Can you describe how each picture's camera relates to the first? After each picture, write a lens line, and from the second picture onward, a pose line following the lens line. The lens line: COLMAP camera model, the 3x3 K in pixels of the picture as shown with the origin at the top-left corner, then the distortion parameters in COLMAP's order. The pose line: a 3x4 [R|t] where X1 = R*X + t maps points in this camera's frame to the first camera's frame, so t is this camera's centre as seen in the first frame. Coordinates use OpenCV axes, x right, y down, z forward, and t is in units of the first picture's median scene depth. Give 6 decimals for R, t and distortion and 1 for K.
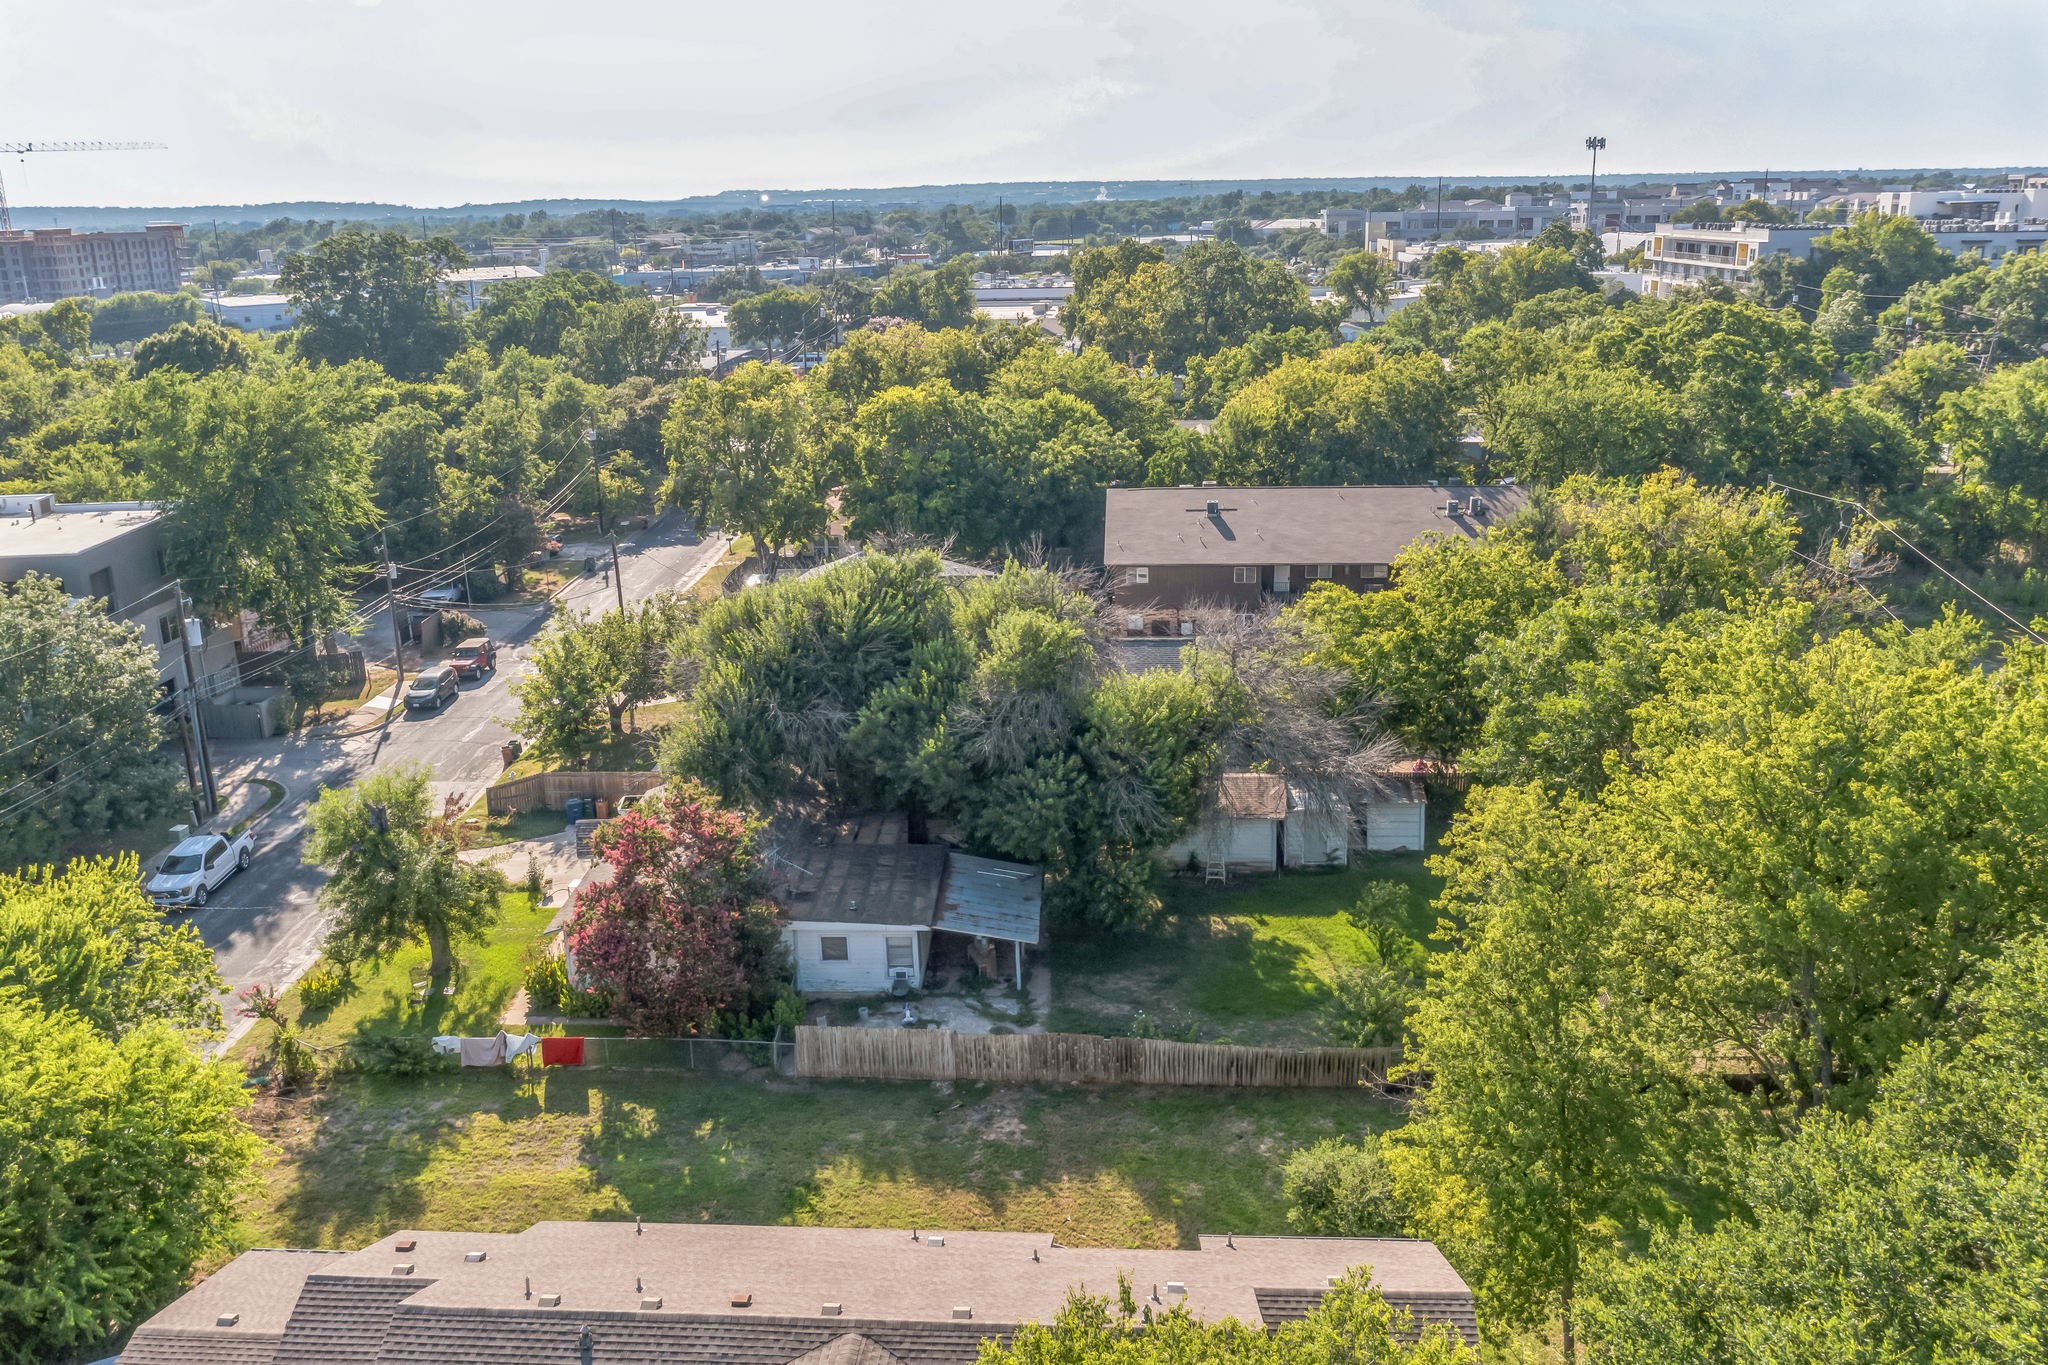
lens RADIAL K [[1688.1, 0, 1024.0], [0, 1688.1, 682.5], [0, 0, 1]] dist [-0.011621, -0.009051]
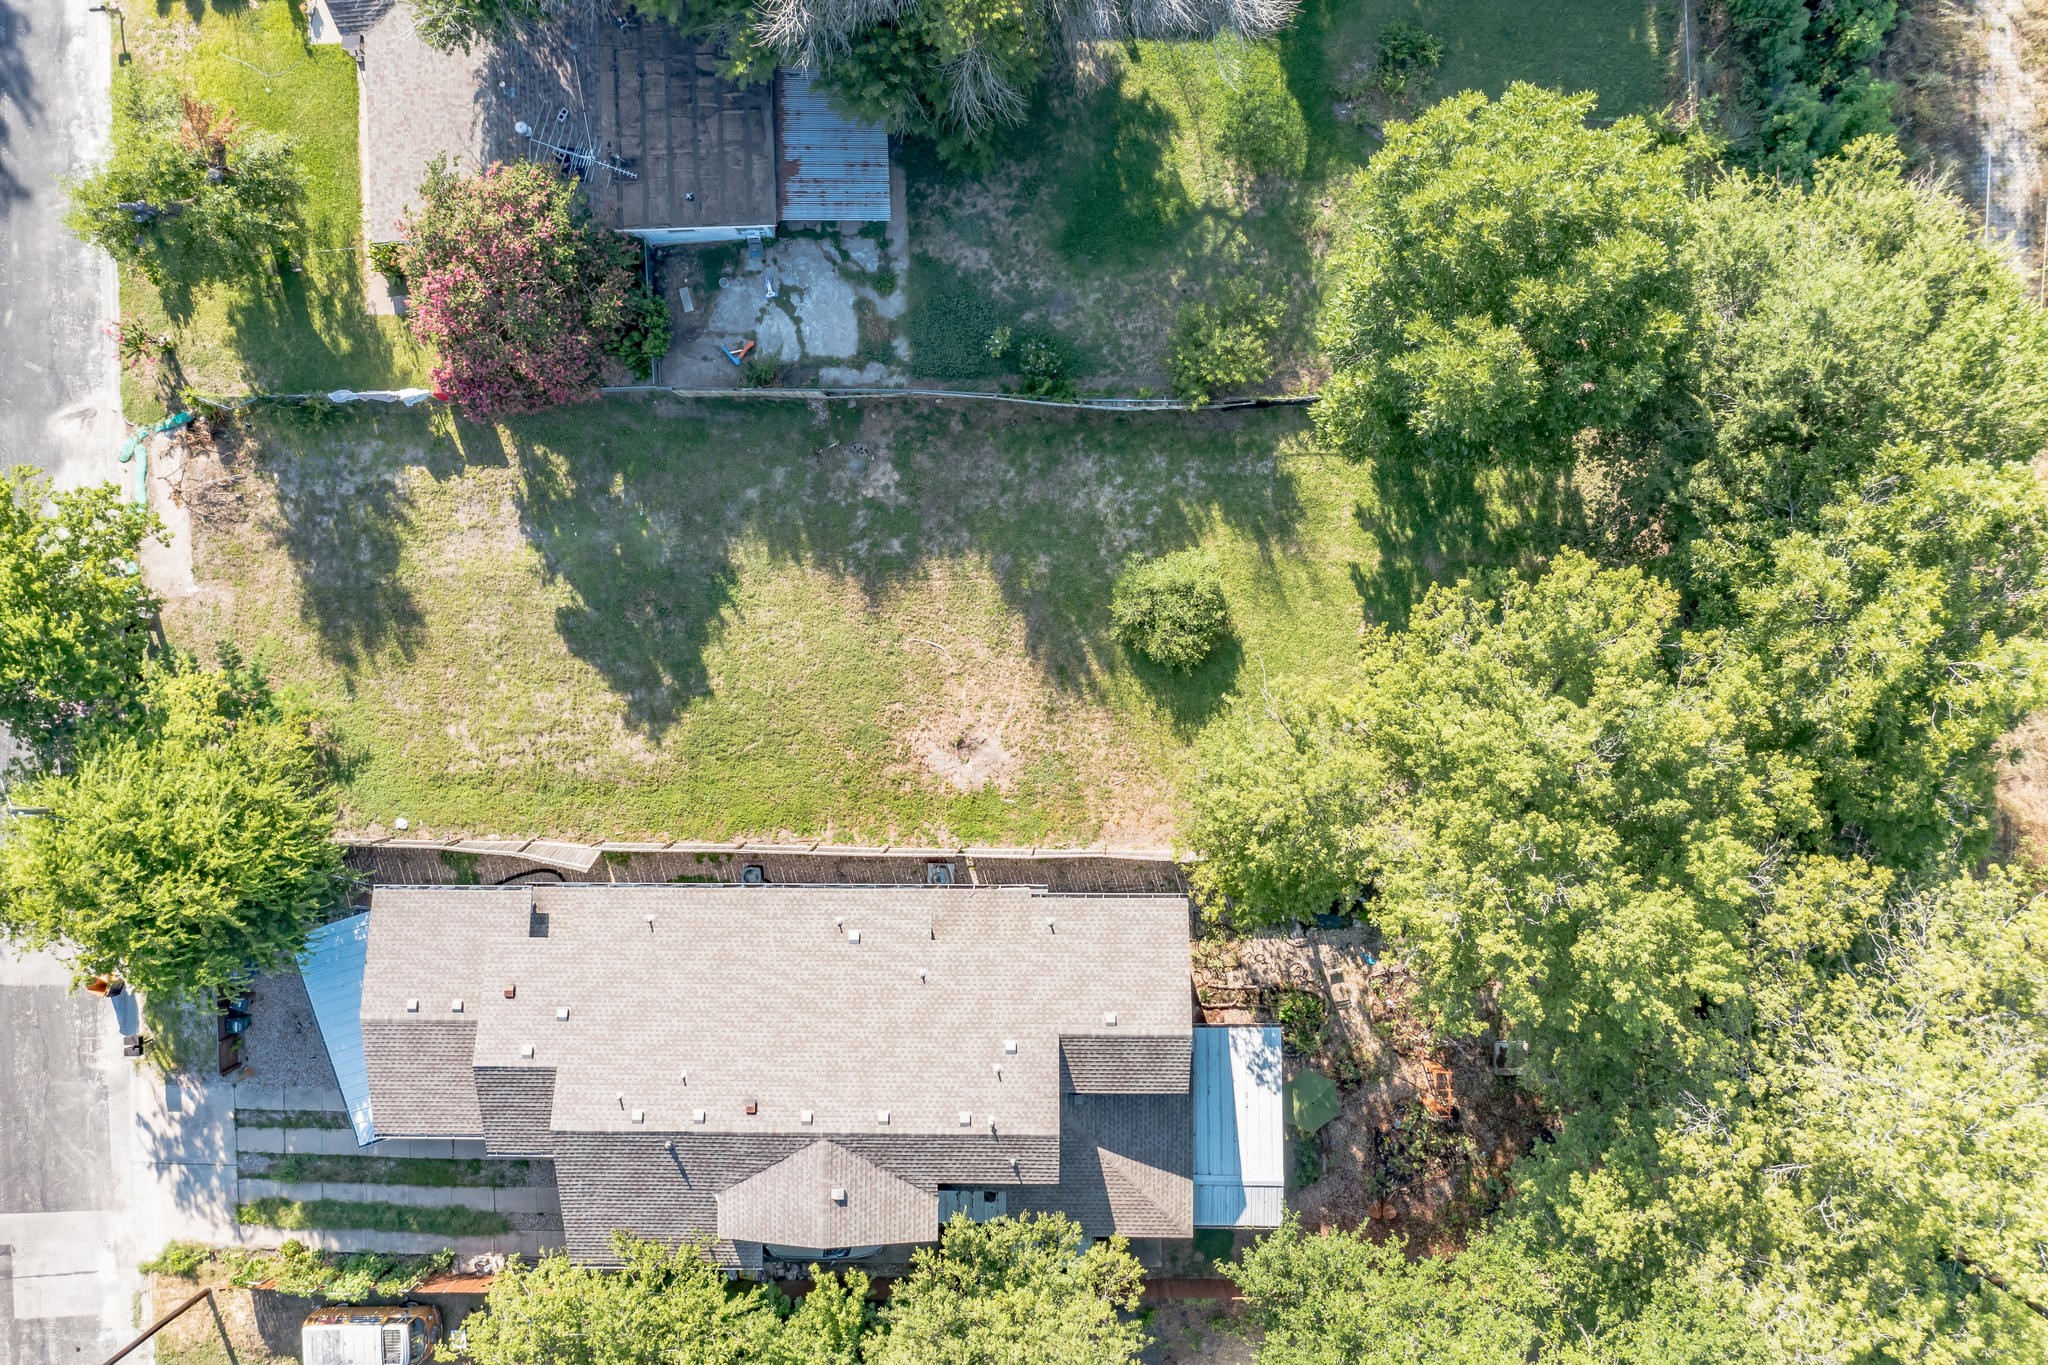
lens RADIAL K [[1688.1, 0, 1024.0], [0, 1688.1, 682.5], [0, 0, 1]] dist [-0.011621, -0.009051]
pose [[0.997997, -0.063232, -0.002061, 0.068114], [0.018089, 0.253990, 0.967038, -0.690957], [-0.060624, -0.965138, 0.254625, 0.486821]]
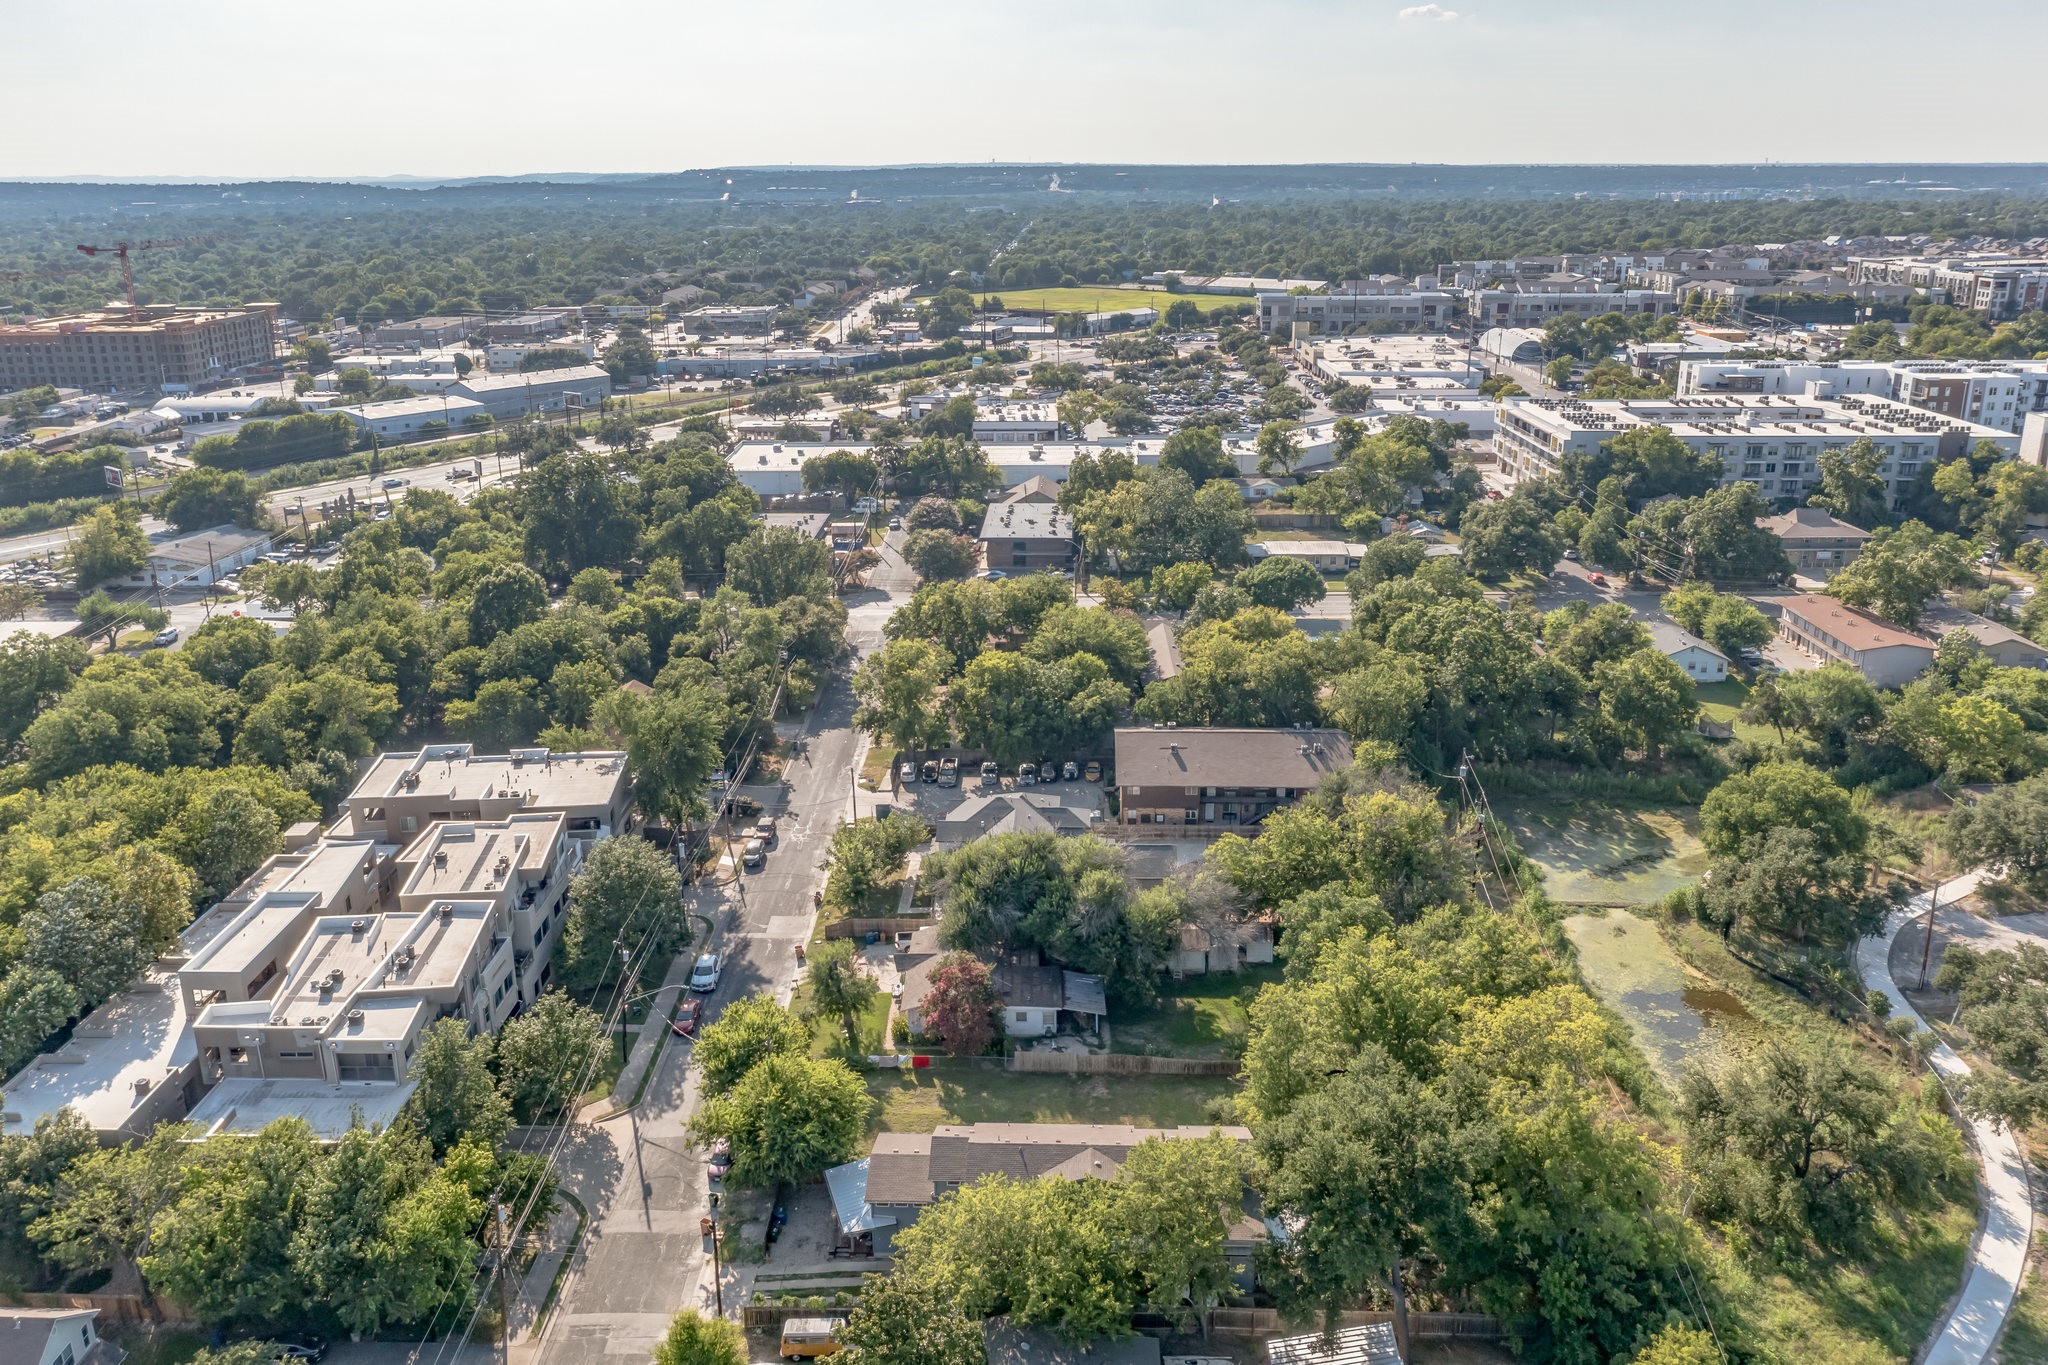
lens RADIAL K [[1688.1, 0, 1024.0], [0, 1688.1, 682.5], [0, 0, 1]] dist [-0.011621, -0.009051]
pose [[0.999440, 0.002072, 0.033395, -0.186820], [-0.003106, 0.999516, 0.030950, -0.387094], [-0.033315, -0.031037, 0.998963, -1.366846]]
